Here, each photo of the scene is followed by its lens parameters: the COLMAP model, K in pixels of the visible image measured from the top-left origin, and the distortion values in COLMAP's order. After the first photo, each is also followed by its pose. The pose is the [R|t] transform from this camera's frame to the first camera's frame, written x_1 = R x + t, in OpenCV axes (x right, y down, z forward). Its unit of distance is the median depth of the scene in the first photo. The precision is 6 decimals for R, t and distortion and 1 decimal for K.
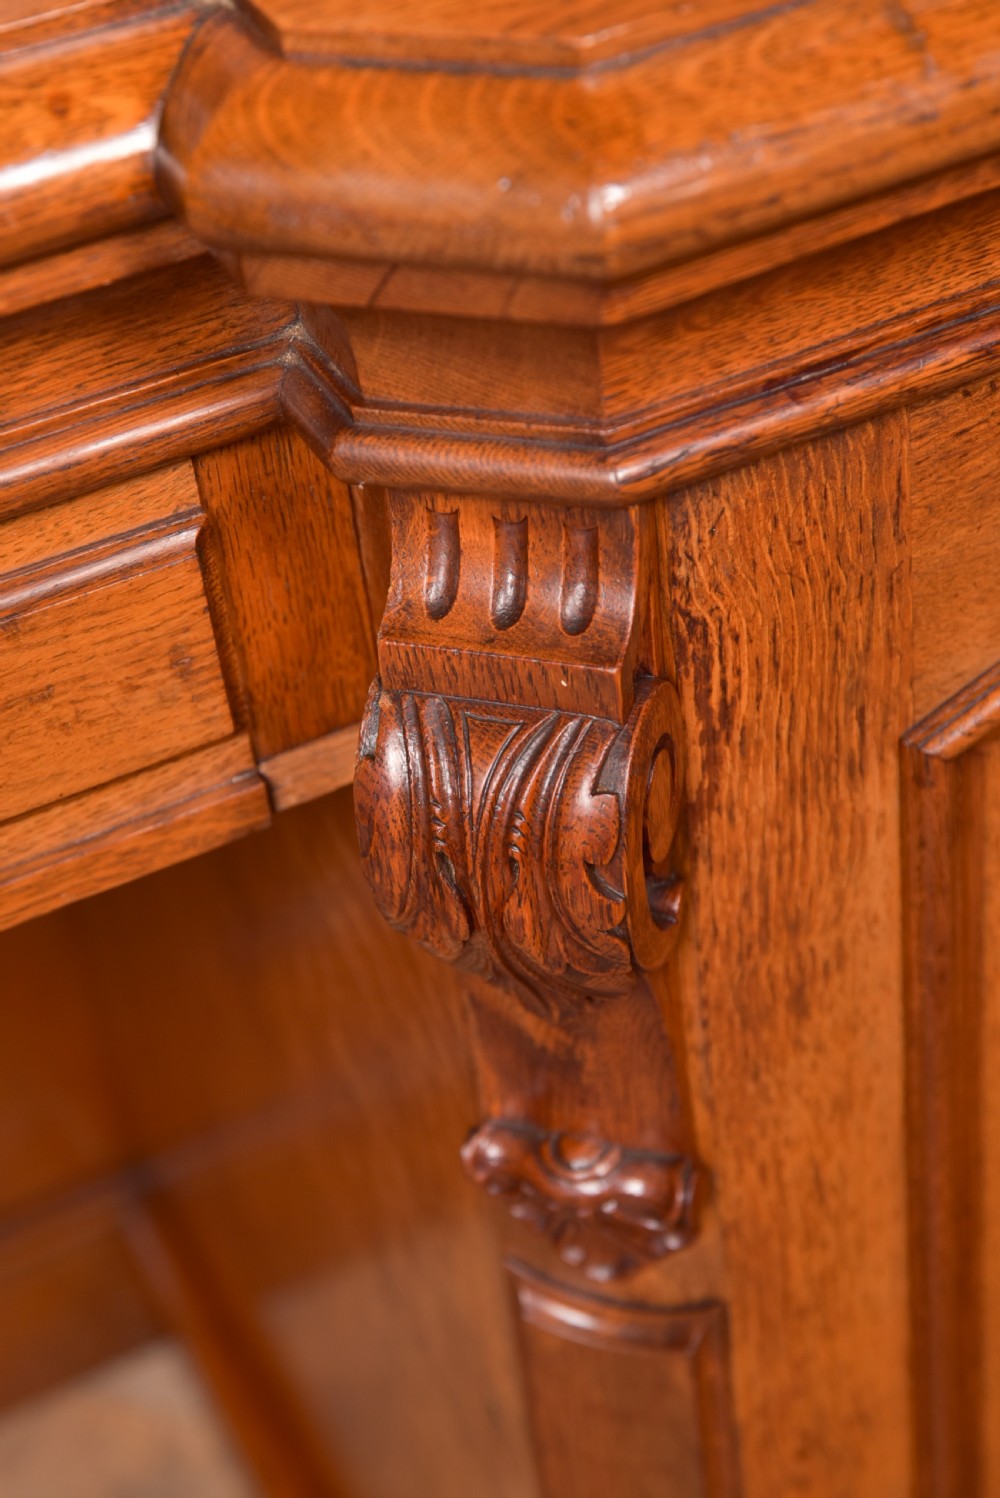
lens RADIAL K [[2621.1, 0, 495.4], [0, 2621.1, 740.9], [0, 0, 1]] dist [0.157524, 0.000000]
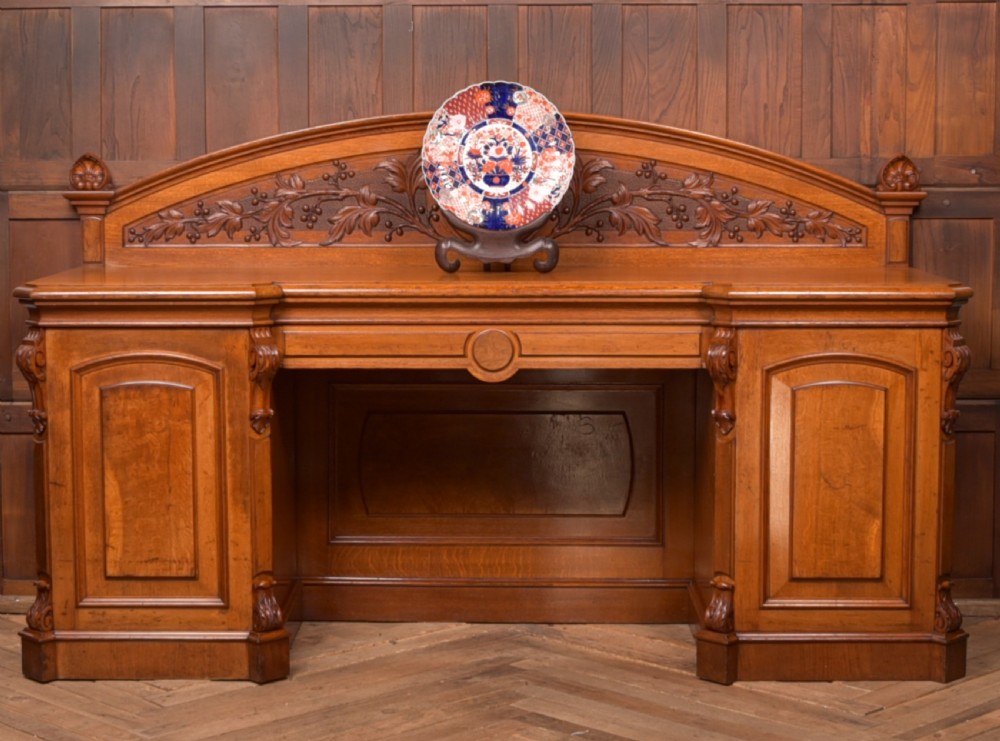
lens RADIAL K [[2004.2, 0, 478.8], [0, 2004.2, 284.1], [0, 0, 1]] dist [-0.110505, 0.000000]
pose [[0.885410, 0.137109, -0.444128, 2.599480], [-0.356715, 0.813029, -0.460150, 3.714473], [0.297998, 0.565849, 0.768773, -5.482762]]
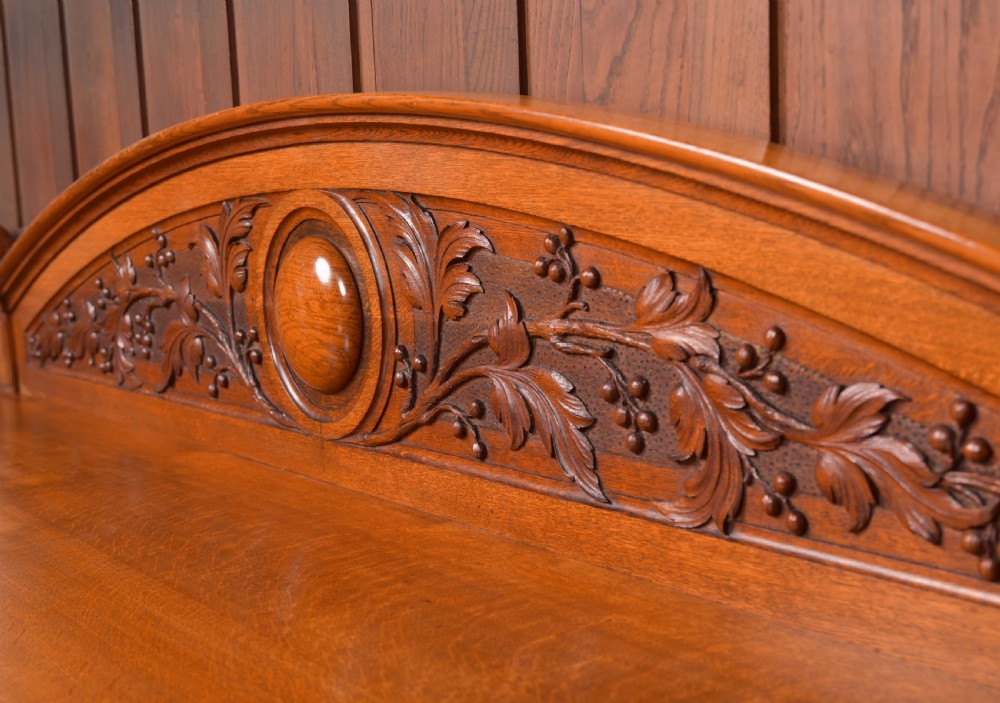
lens RADIAL K [[1287.6, 0, 494.0], [0, 1287.6, 353.6], [0, 0, 1]] dist [0.047129, 0.000000]
pose [[0.203302, 0.212671, -0.955740, 0.993526], [-0.601292, 0.797491, 0.049553, -0.948776], [0.772733, 0.564605, 0.290009, 0.726203]]
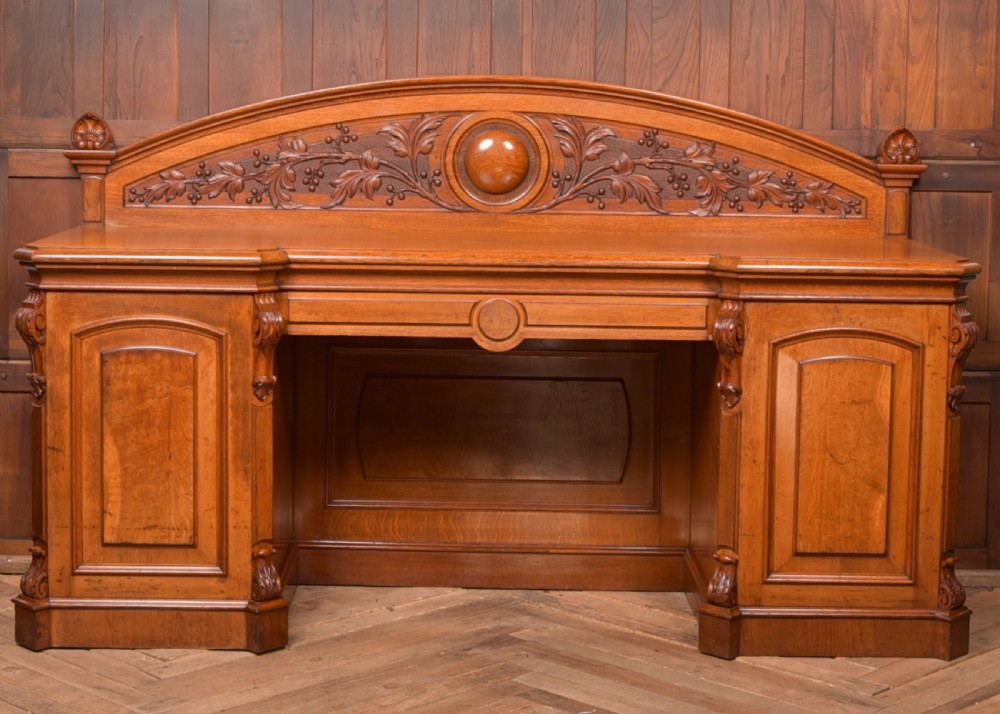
lens RADIAL K [[1880.2, 0, 484.6], [0, 1880.2, 204.5], [0, 0, 1]] dist [-0.064617, 0.000000]
pose [[0.894424, 0.145885, -0.422757, 2.176437], [-0.357010, 0.802243, -0.478487, 3.455792], [0.269350, 0.578899, 0.769628, -5.192811]]
